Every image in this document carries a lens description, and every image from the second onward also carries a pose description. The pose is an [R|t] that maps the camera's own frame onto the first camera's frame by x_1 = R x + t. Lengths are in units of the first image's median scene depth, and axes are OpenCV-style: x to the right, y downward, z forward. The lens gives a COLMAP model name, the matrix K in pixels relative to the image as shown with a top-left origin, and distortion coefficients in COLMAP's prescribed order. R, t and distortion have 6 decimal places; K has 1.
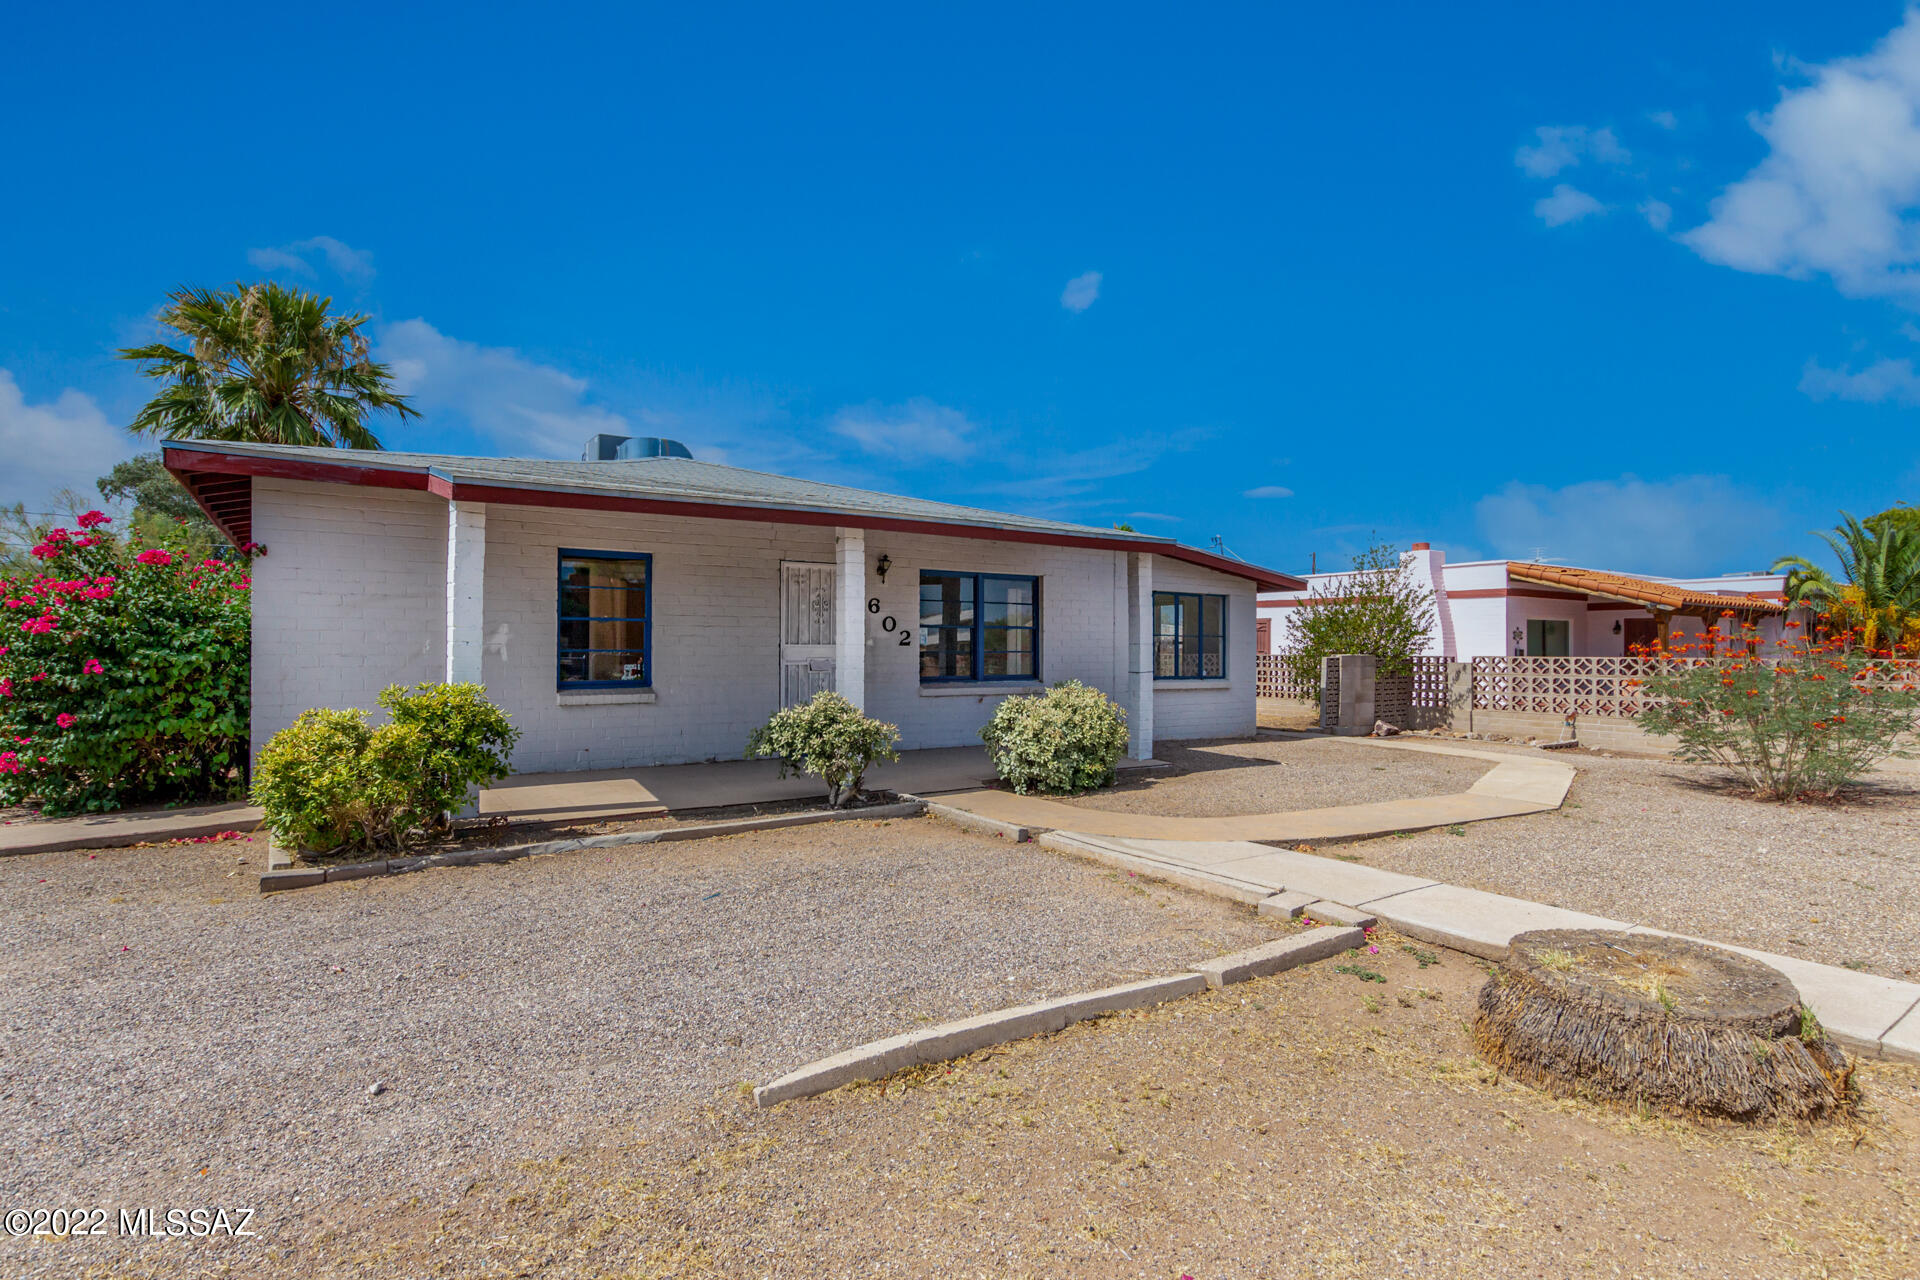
lens RADIAL K [[895.7, 0, 960.0], [0, 895.7, 640.0], [0, 0, 1]] dist [0.001392, 0.000223]
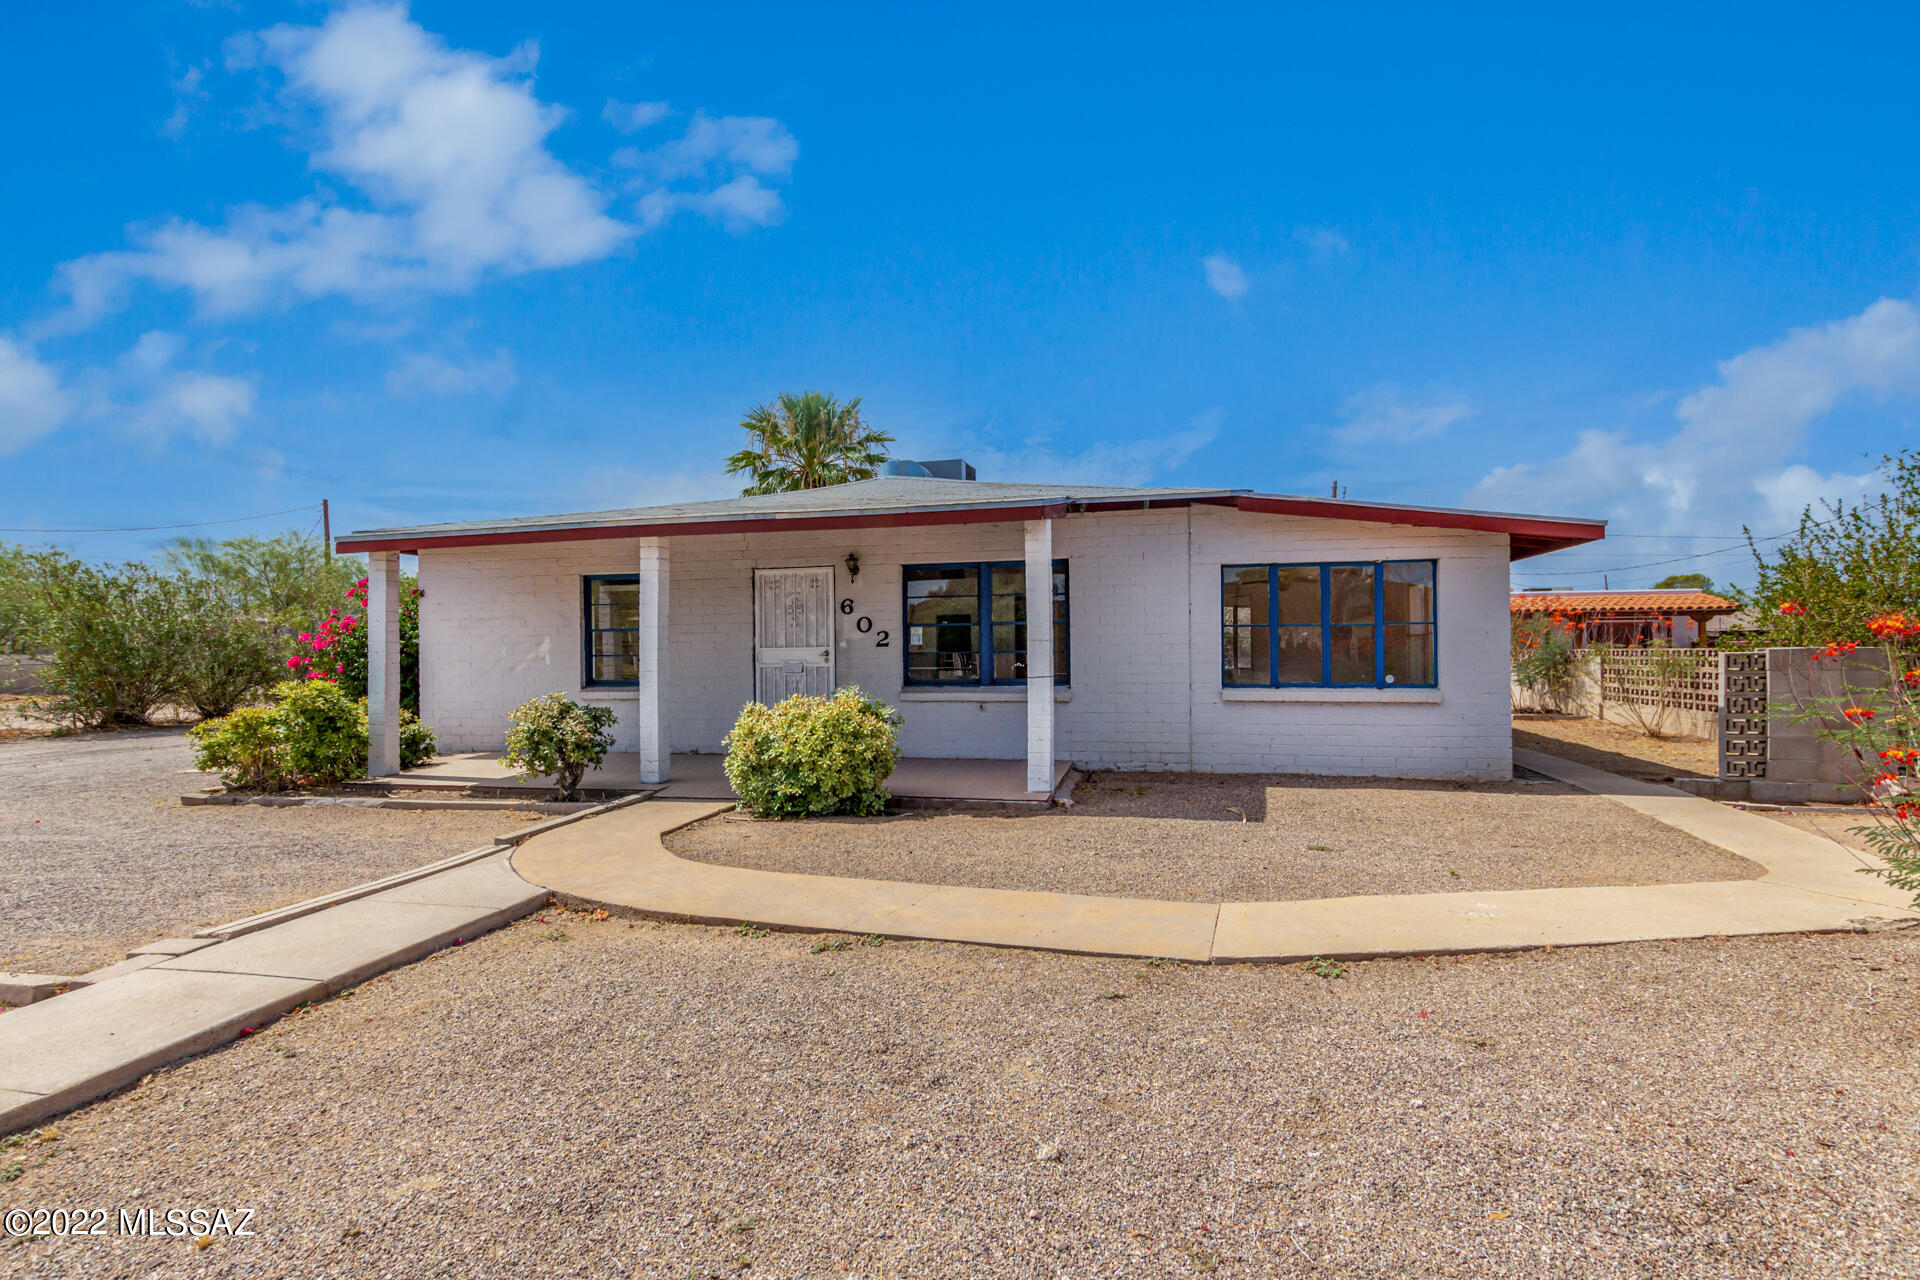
lens RADIAL K [[873.0, 0, 960.0], [0, 873.0, 640.0], [0, 0, 1]] dist [0.000562, 0.000093]
pose [[0.708865, -0.021127, -0.705027, 0.654471], [0.021044, 0.999740, -0.008799, 0.008960], [0.705030, -0.008599, 0.709126, 0.407496]]
